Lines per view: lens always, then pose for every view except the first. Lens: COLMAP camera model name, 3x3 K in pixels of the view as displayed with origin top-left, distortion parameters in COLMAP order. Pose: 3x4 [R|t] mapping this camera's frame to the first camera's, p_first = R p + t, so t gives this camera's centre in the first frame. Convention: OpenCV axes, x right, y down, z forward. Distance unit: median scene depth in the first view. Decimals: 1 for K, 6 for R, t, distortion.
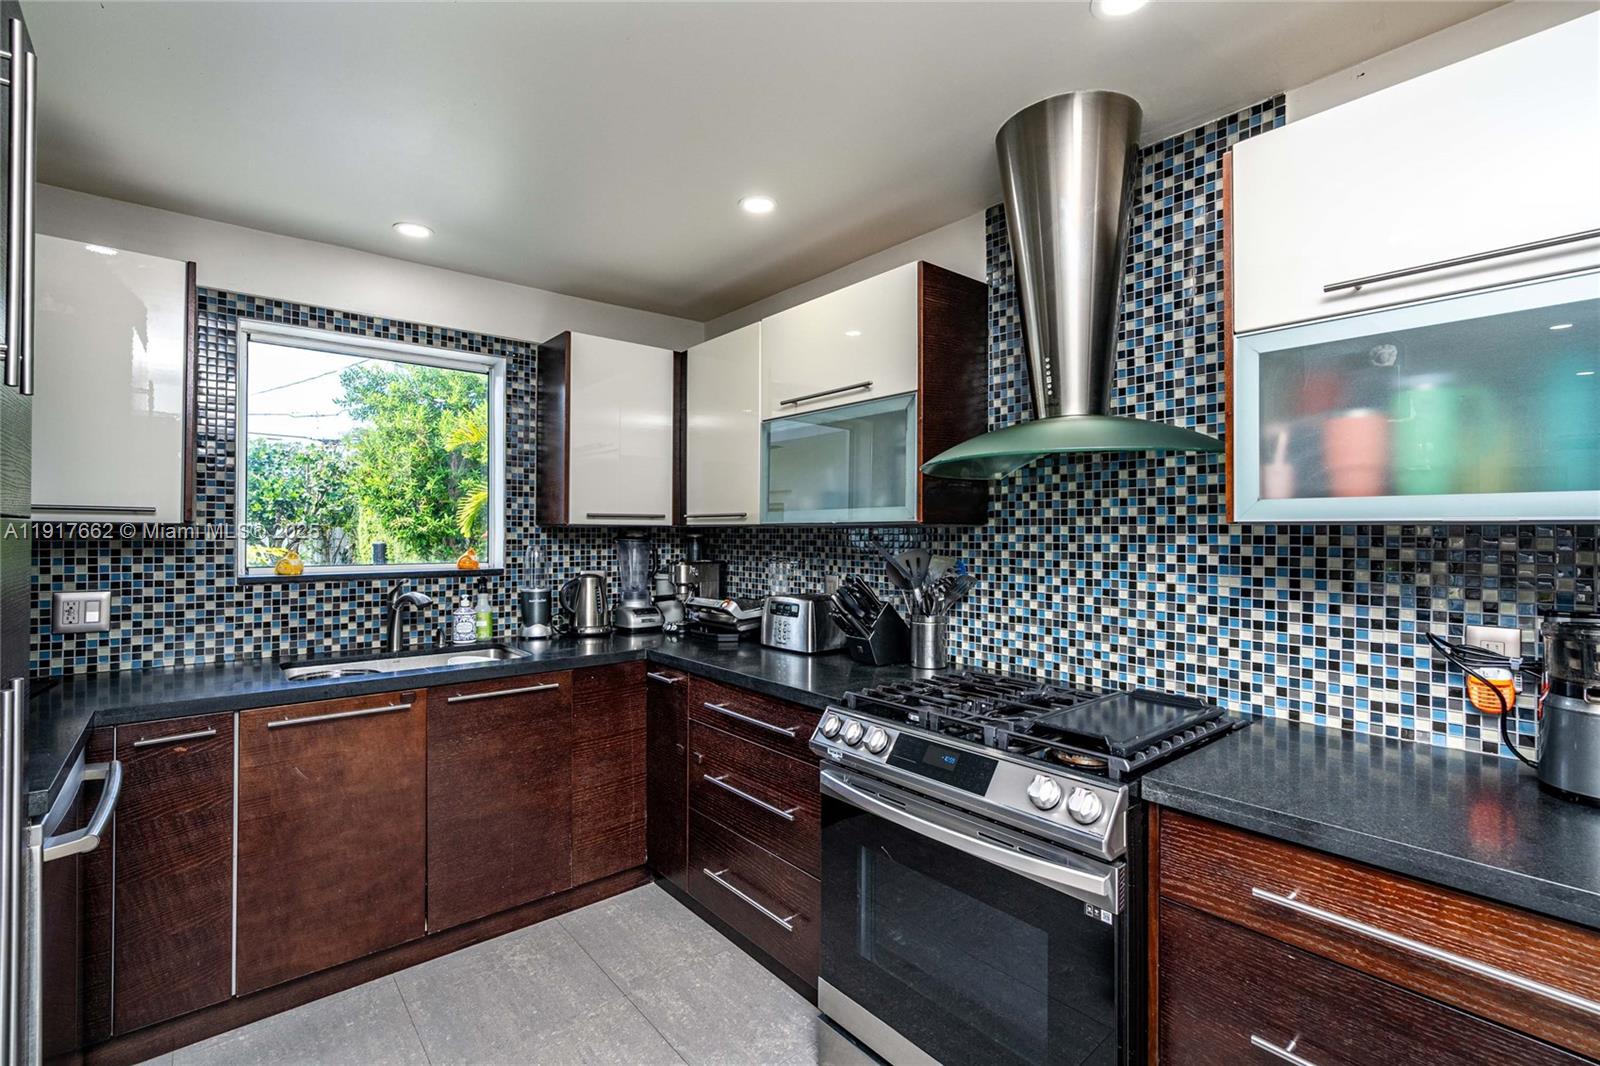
lens RADIAL K [[730.6, 0, 805.2], [0, 730.6, 529.6], [0, 0, 1]] dist [0.003582, 0.000700]
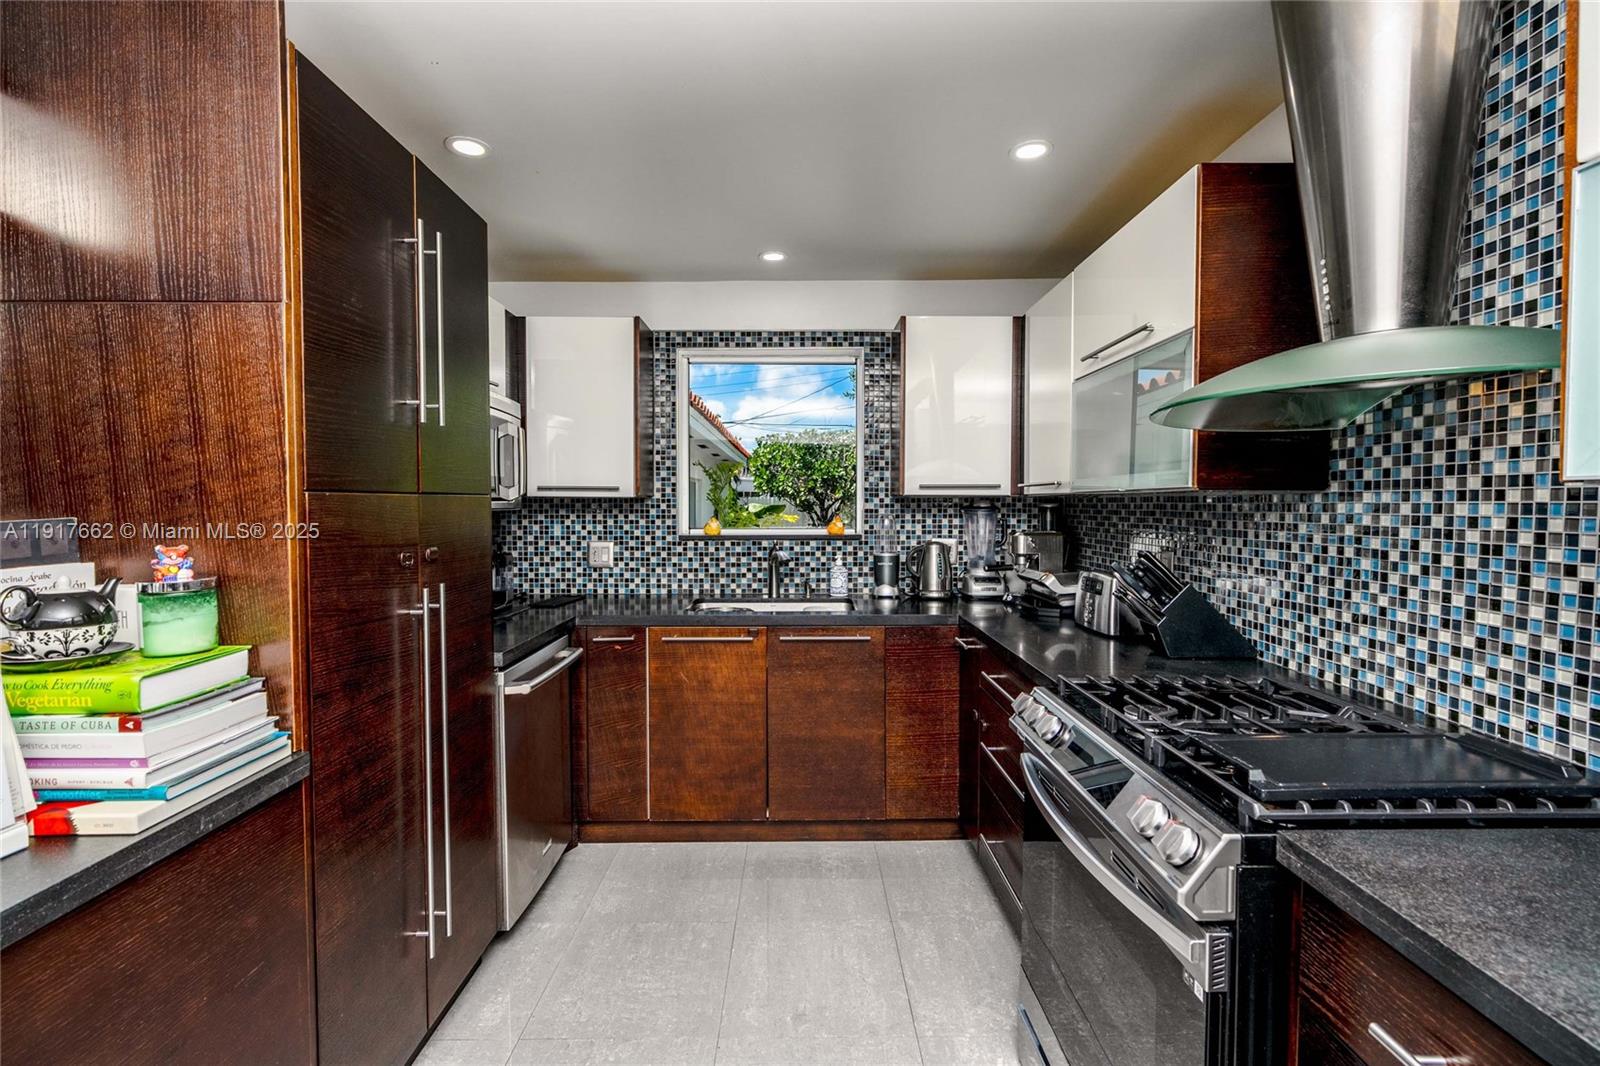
lens RADIAL K [[730.6, 0, 804.3], [0, 730.6, 531.2], [0, 0, 1]] dist [0.003582, 0.000700]
pose [[0.769950, 0.021765, -0.637733, 0.308368], [0.005101, 0.999176, 0.040259, 0.002323], [0.638084, -0.034251, 0.769205, 0.077925]]
